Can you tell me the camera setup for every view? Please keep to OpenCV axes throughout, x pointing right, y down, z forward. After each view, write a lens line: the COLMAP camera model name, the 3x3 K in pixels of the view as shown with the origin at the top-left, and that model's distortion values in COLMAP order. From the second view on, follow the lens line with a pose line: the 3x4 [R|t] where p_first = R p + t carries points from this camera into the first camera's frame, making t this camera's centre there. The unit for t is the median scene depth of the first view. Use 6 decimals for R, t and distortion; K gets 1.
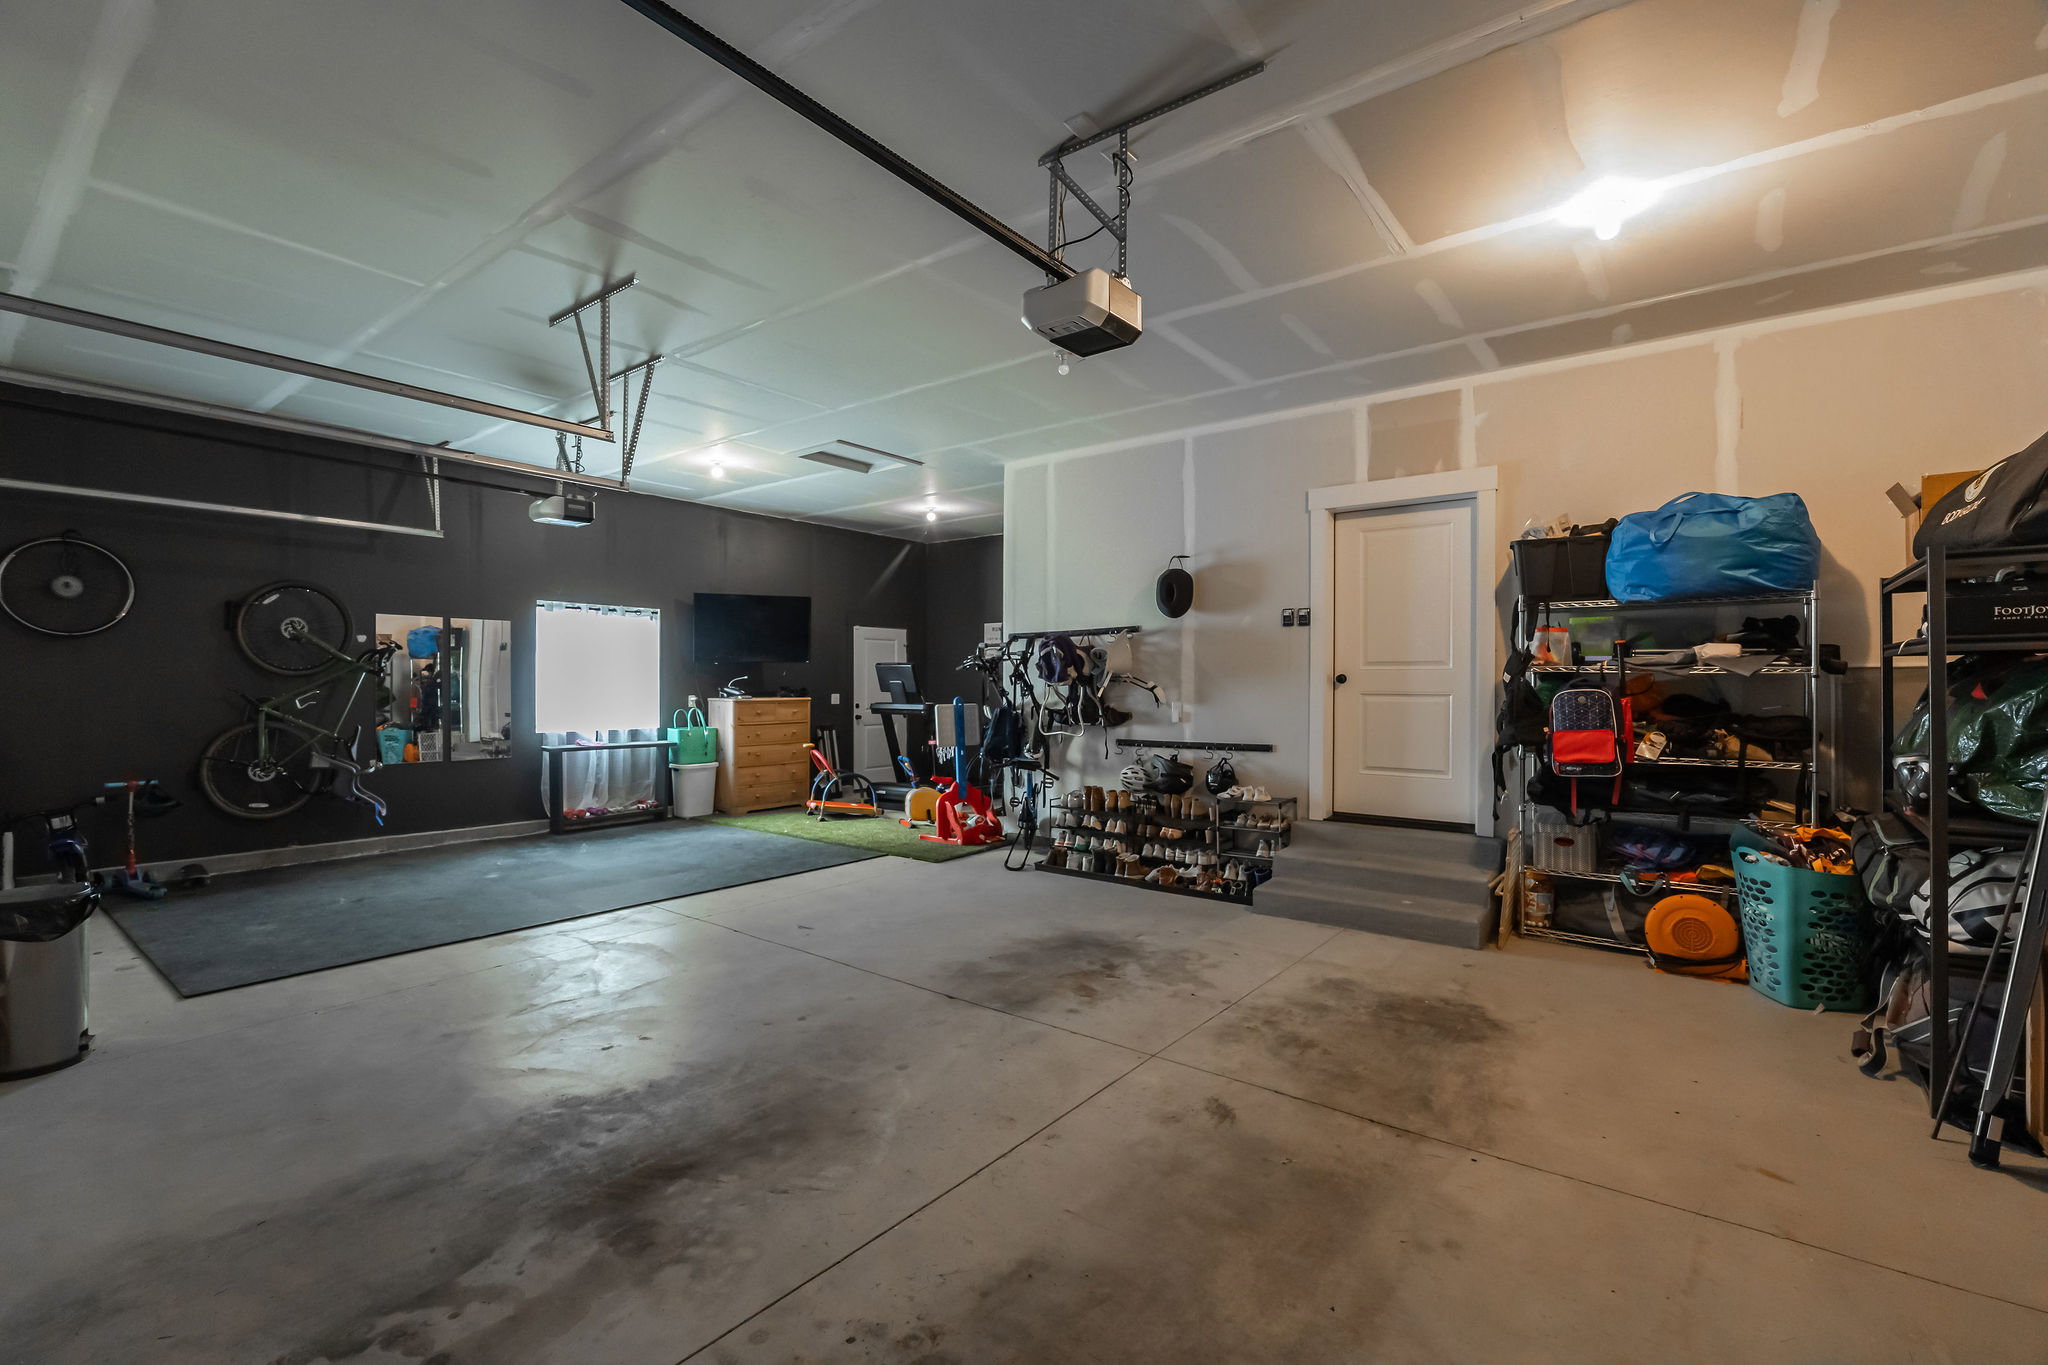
lens RADIAL K [[915.8, 0, 1024.0], [0, 915.8, 682.5], [0, 0, 1]] dist [-0.019336, -0.000042]
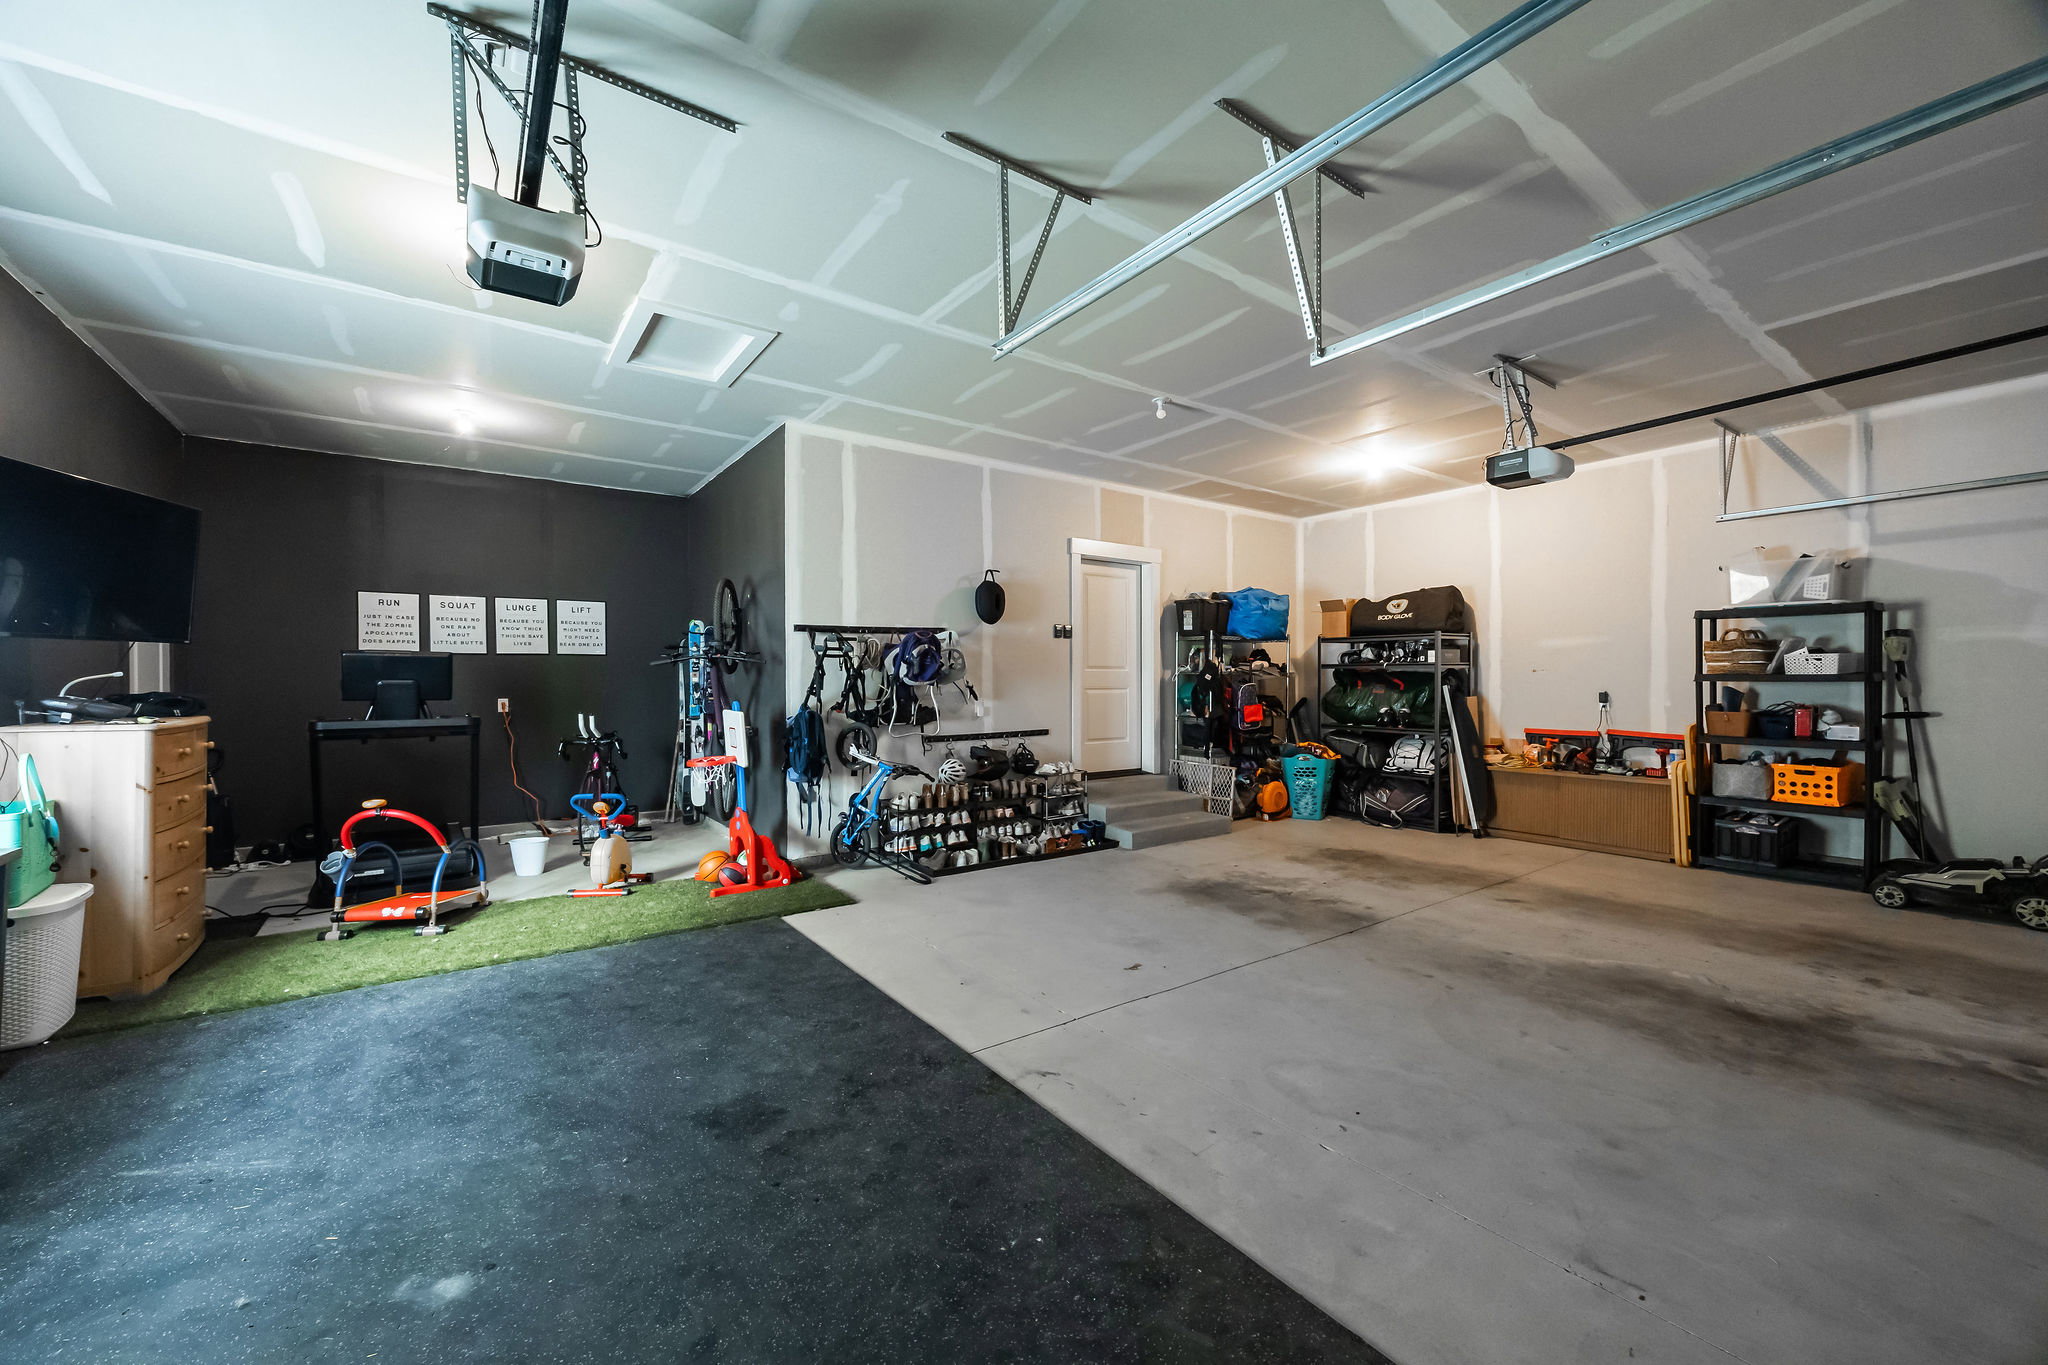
lens RADIAL K [[777.0, 0, 1024.0], [0, 777.0, 682.5], [0, 0, 1]] dist [-0.000548, -0.000253]
pose [[0.283585, -0.007904, 0.958915, -1.245453], [0.004290, 0.999966, 0.006973, -0.008178], [-0.958938, 0.002136, 0.283609, 1.143436]]
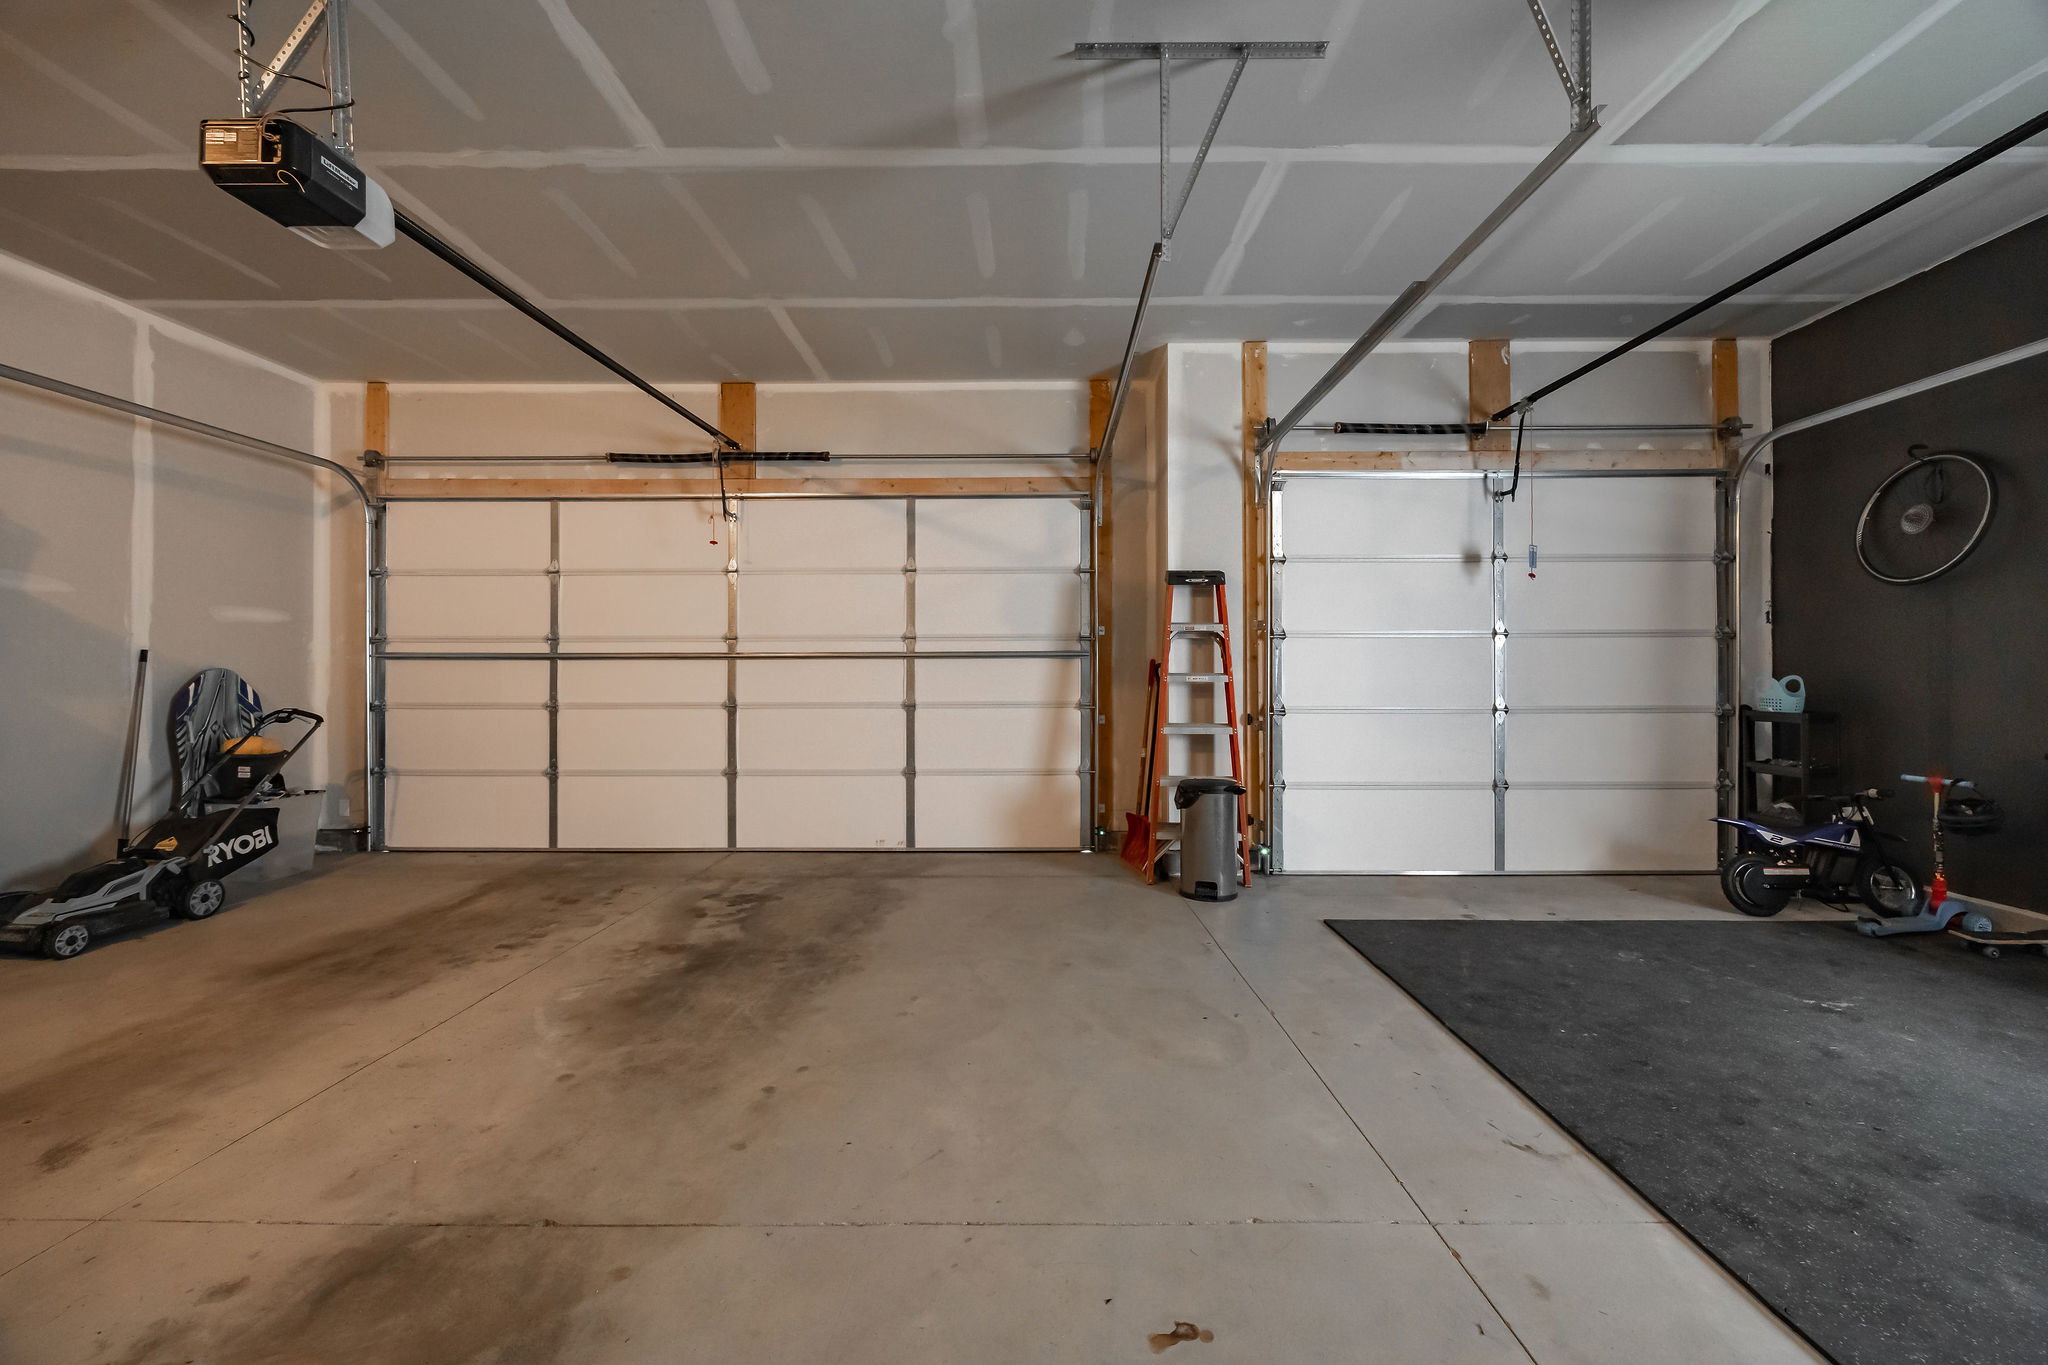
lens RADIAL K [[791.3, 0, 1037.7], [0, 791.3, 672.2], [0, 0, 1]] dist [-0.002344, -0.000463]
pose [[-0.798367, -0.007565, -0.602123, -0.033111], [-0.005789, 0.999971, -0.004887, 0.039360], [0.602143, -0.000416, -0.798388, 1.535362]]
